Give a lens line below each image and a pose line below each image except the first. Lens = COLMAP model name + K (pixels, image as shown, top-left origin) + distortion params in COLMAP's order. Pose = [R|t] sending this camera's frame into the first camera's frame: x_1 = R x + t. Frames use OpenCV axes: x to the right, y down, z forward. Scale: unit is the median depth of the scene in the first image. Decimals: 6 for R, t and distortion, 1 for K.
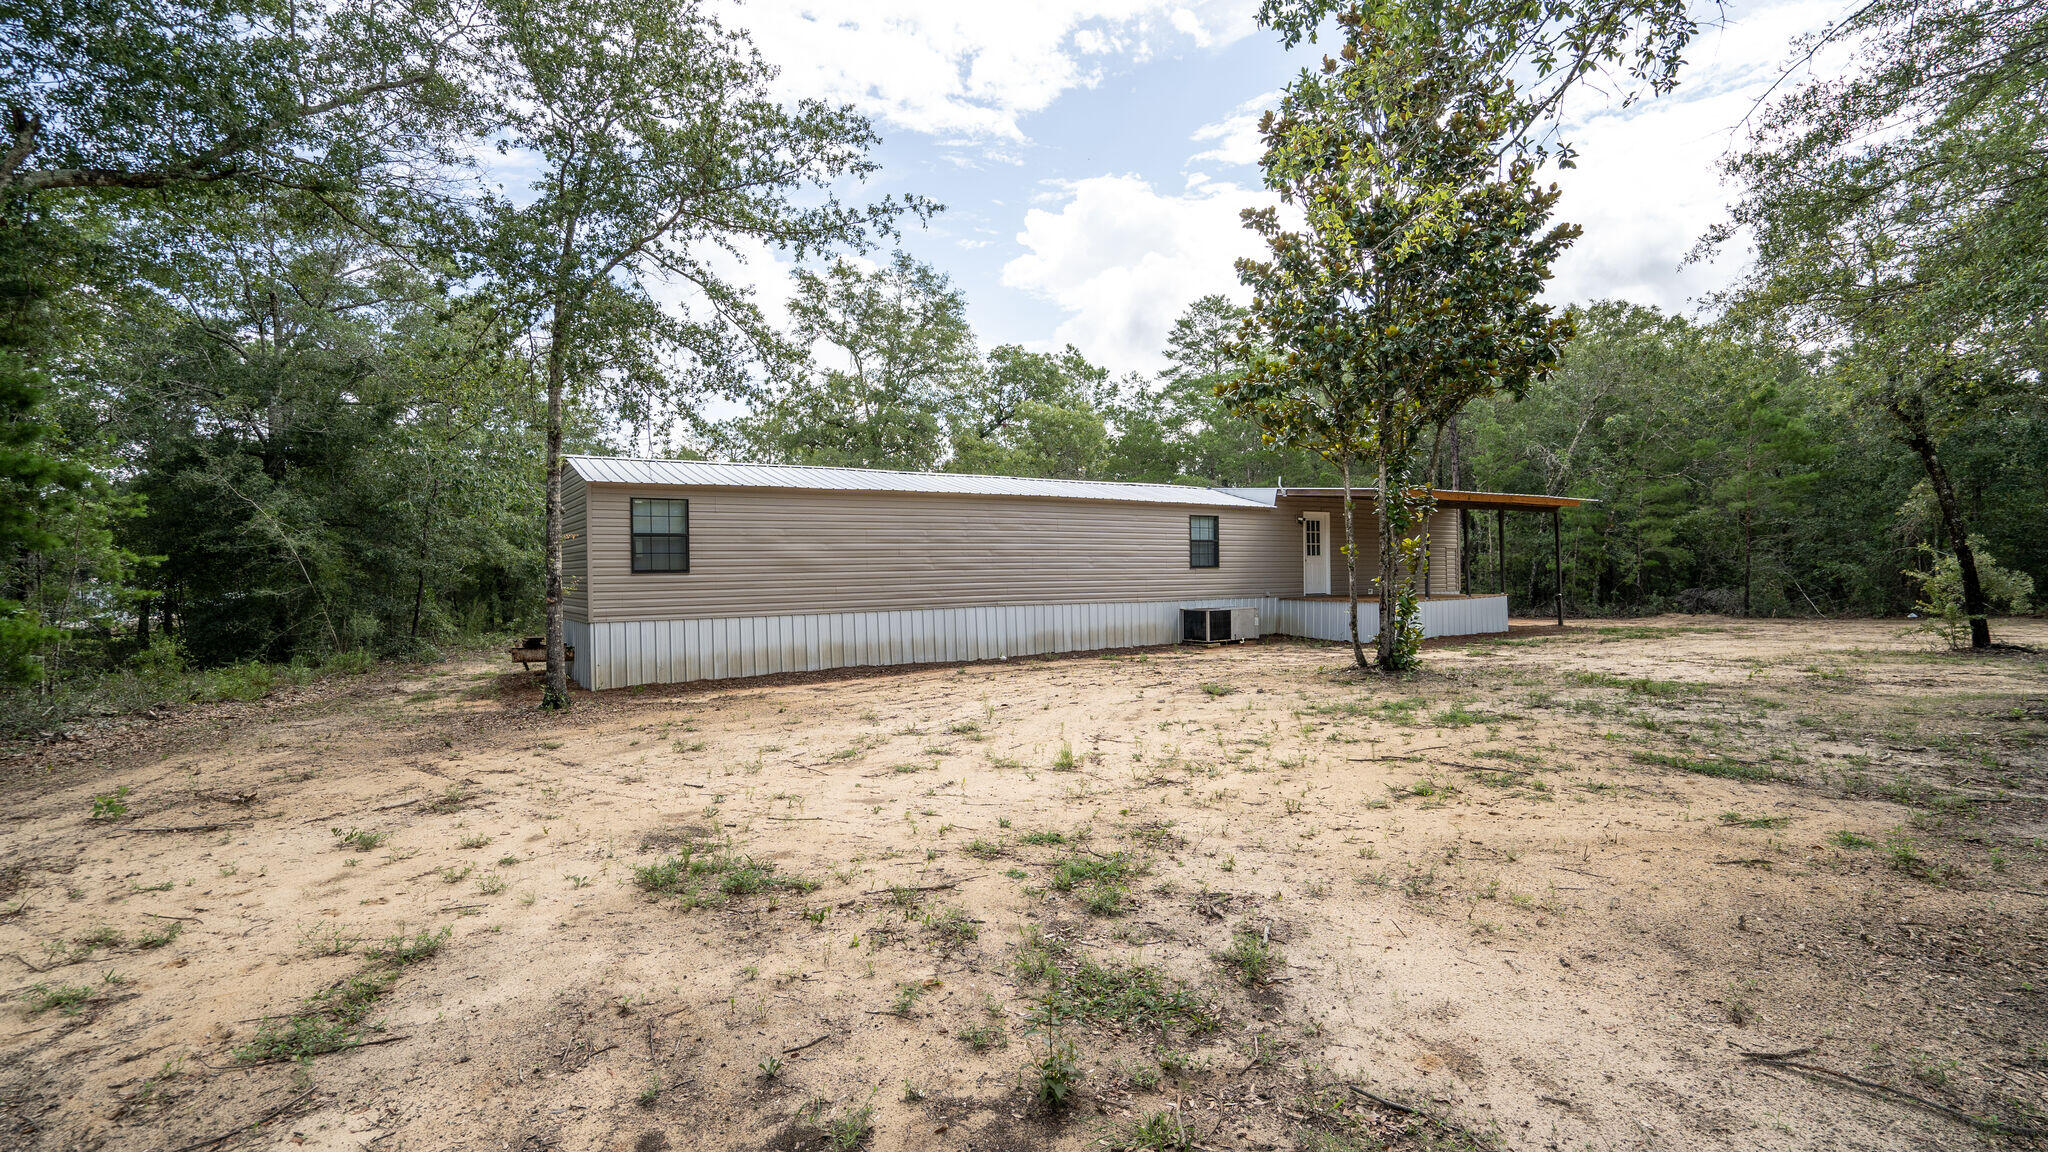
lens RADIAL K [[955.9, 0, 1070.9], [0, 955.9, 565.5], [0, 0, 1]] dist [-0.016060, 0.000212]
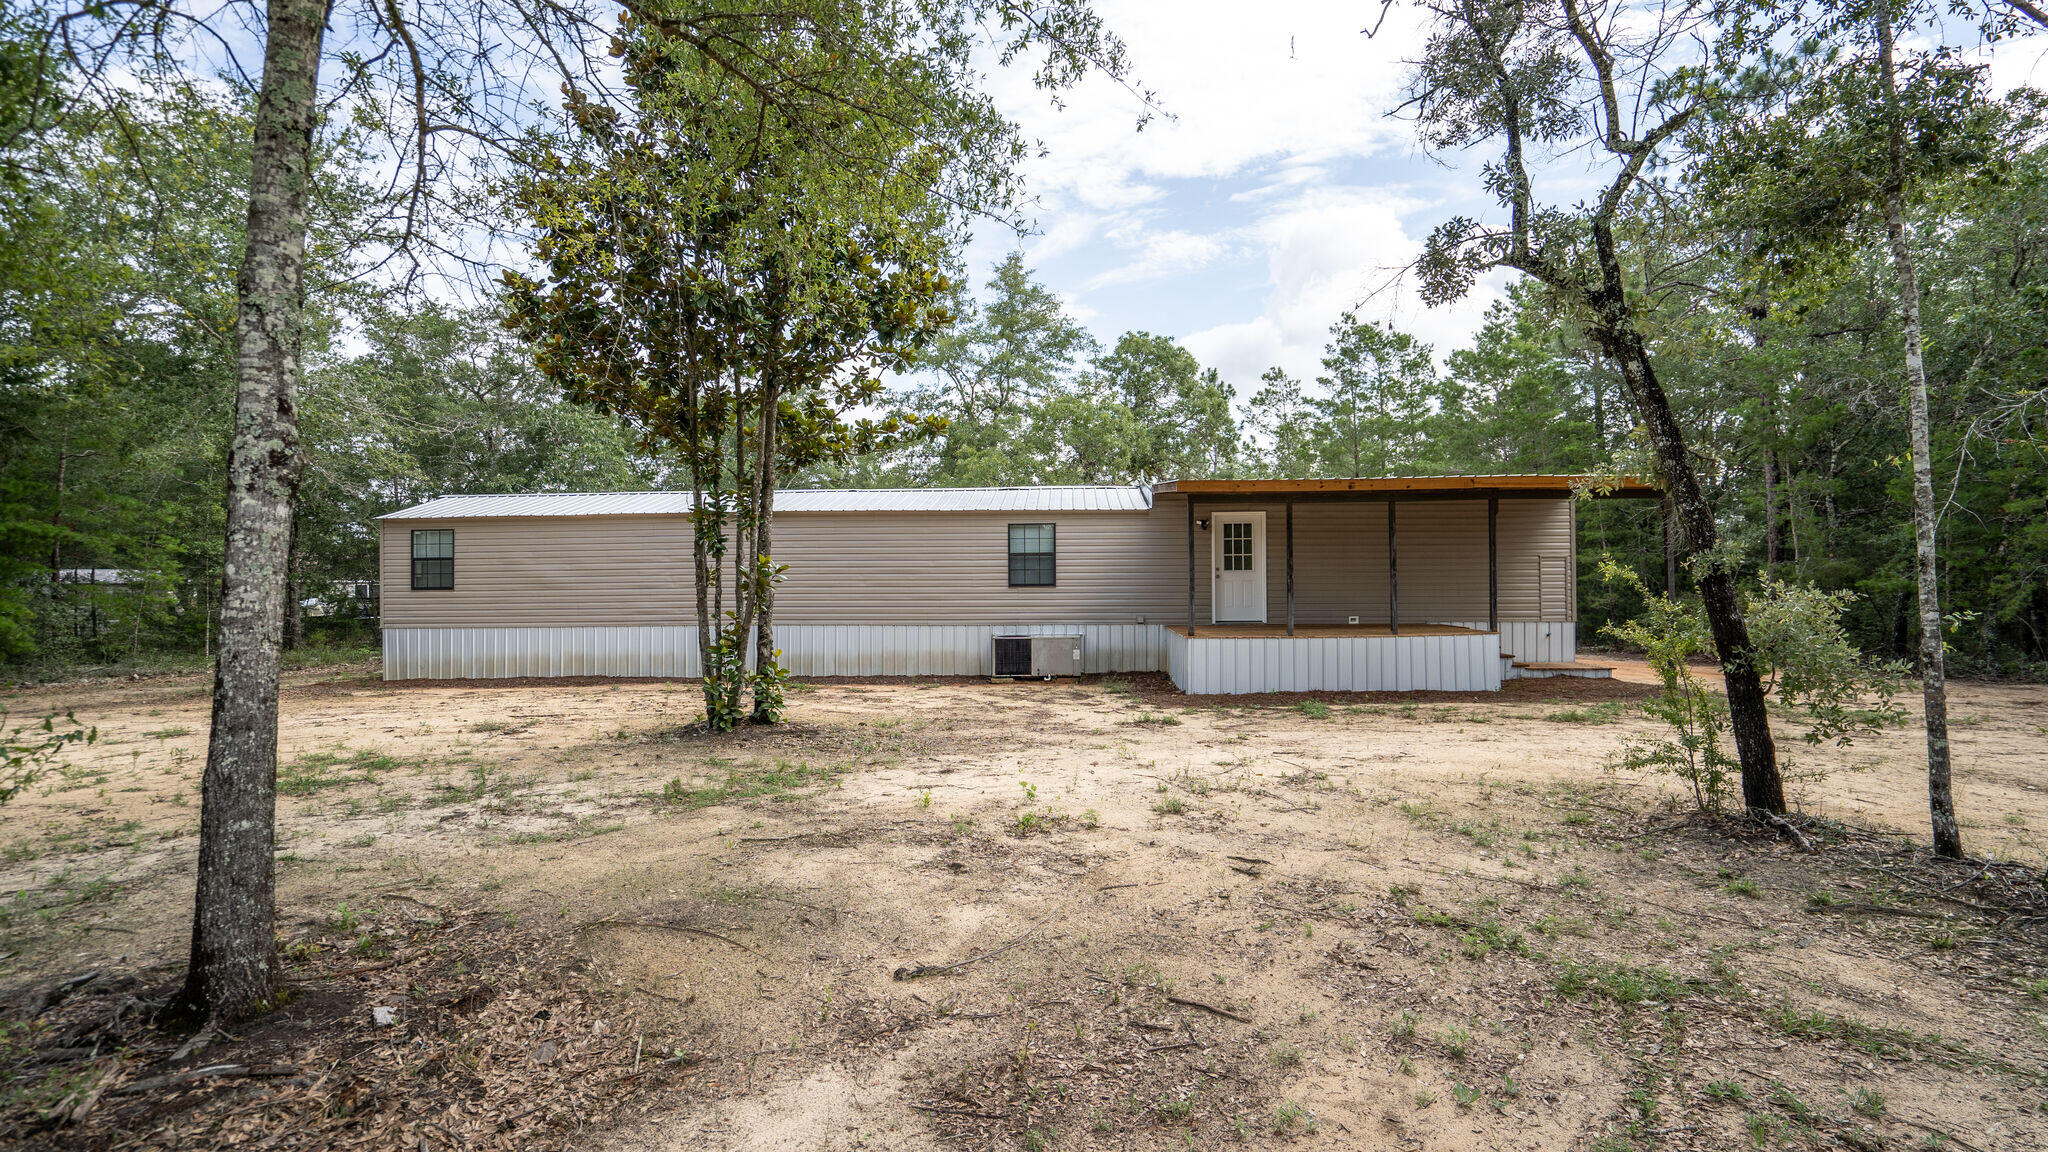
lens RADIAL K [[955.9, 0, 1070.9], [0, 955.9, 565.5], [0, 0, 1]] dist [-0.016060, 0.000212]
pose [[0.789648, -0.009448, -0.613488, 0.725433], [0.000203, 0.999885, -0.015137, -0.003627], [0.613560, 0.011828, 0.789559, 0.393005]]
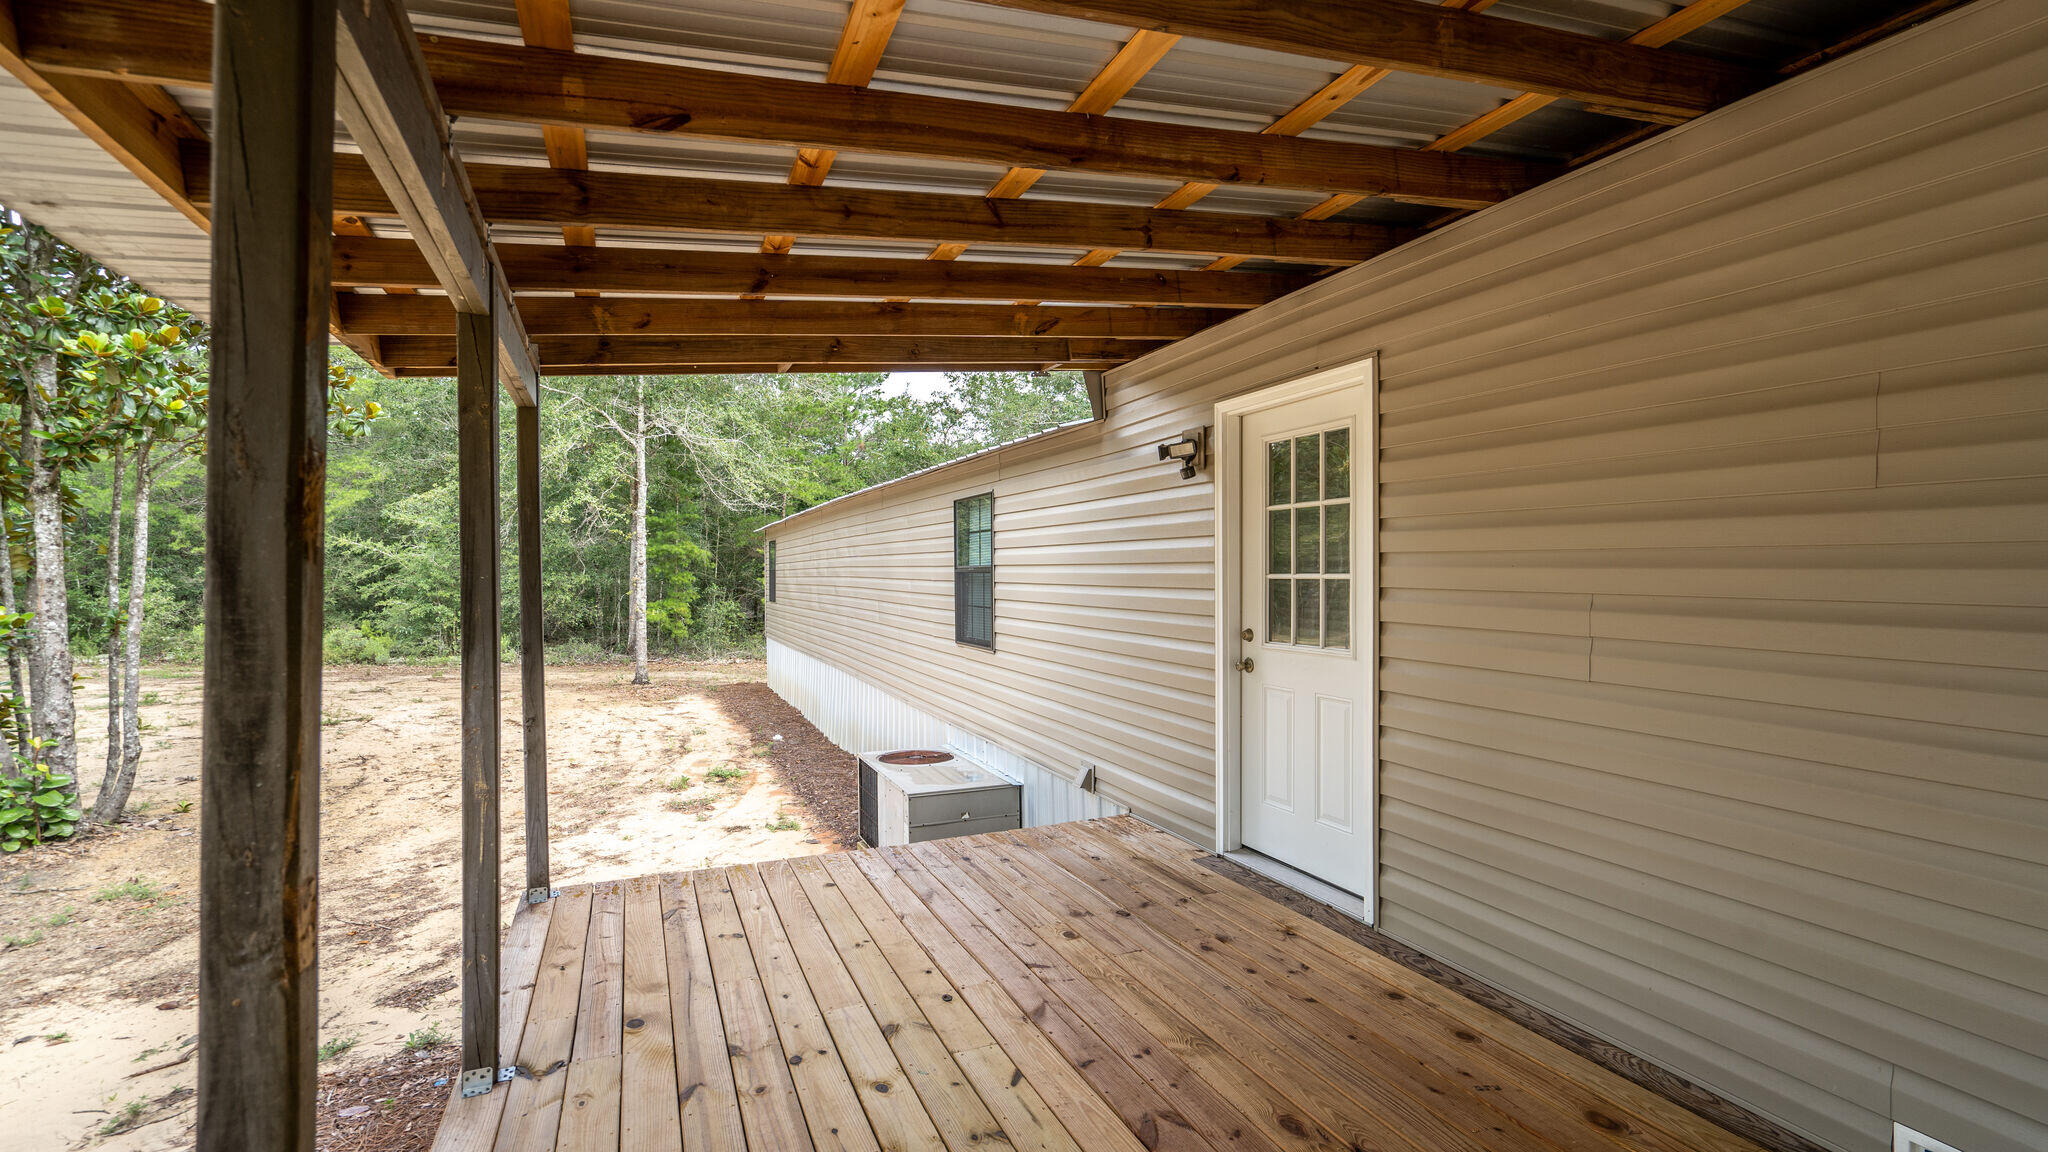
lens RADIAL K [[931.7, 0, 1031.1], [0, 931.7, 568.6], [0, 0, 1]] dist [-0.002223, 0.000218]
pose [[-0.238193, 0.008368, -0.971182, 0.504010], [0.004505, 0.999962, 0.007512, -0.030093], [0.971207, -0.002586, -0.238221, 1.182361]]
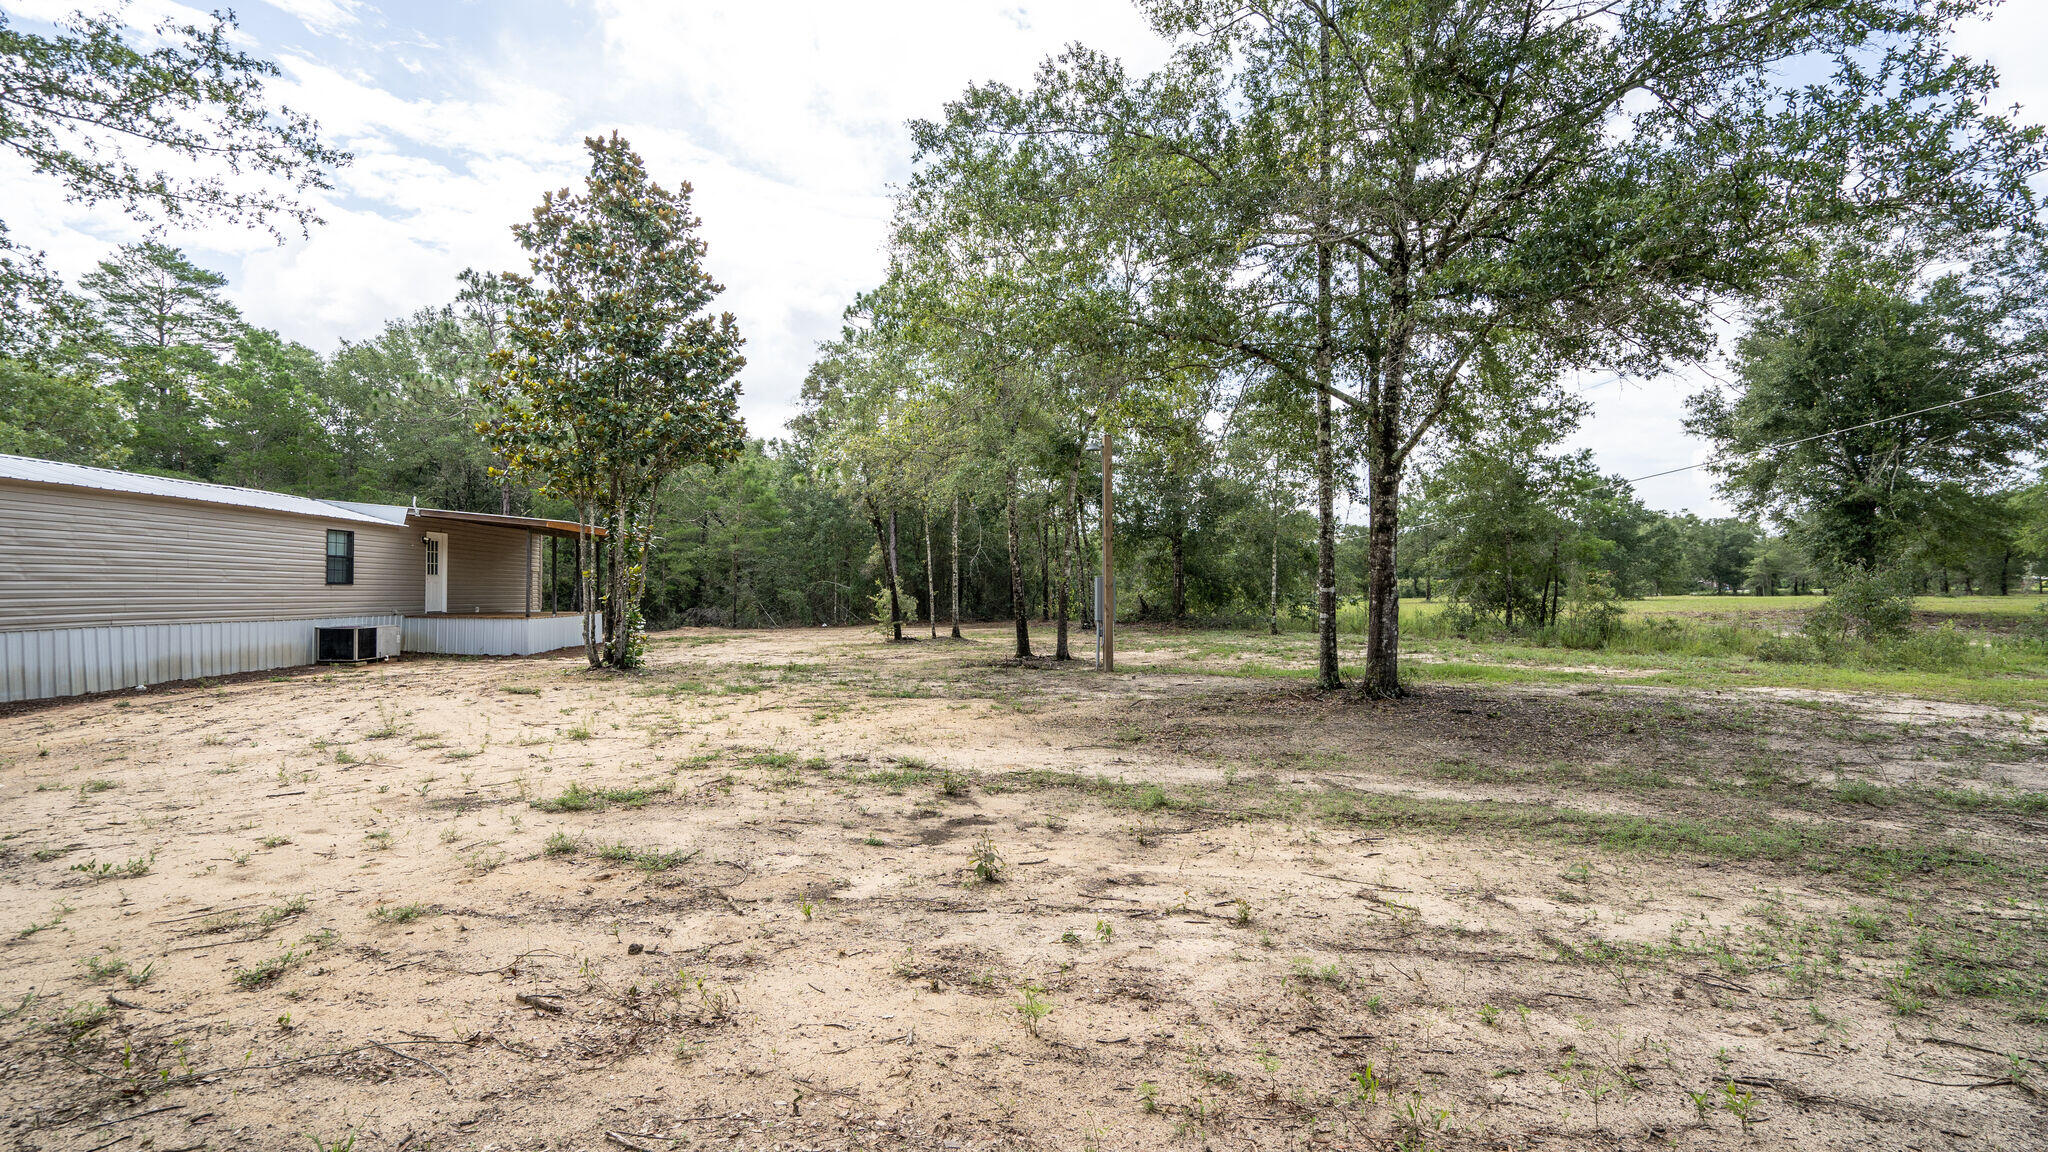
lens RADIAL K [[1005.9, 0, 1024.0], [0, 1005.9, 576.0], [0, 0, 1]] dist [-0.001307, -0.000024]
pose [[0.477302, 0.028511, 0.878277, -0.449793], [-0.019060, 0.999574, -0.022090, 0.003144], [-0.878533, -0.006196, 0.477642, -0.093084]]
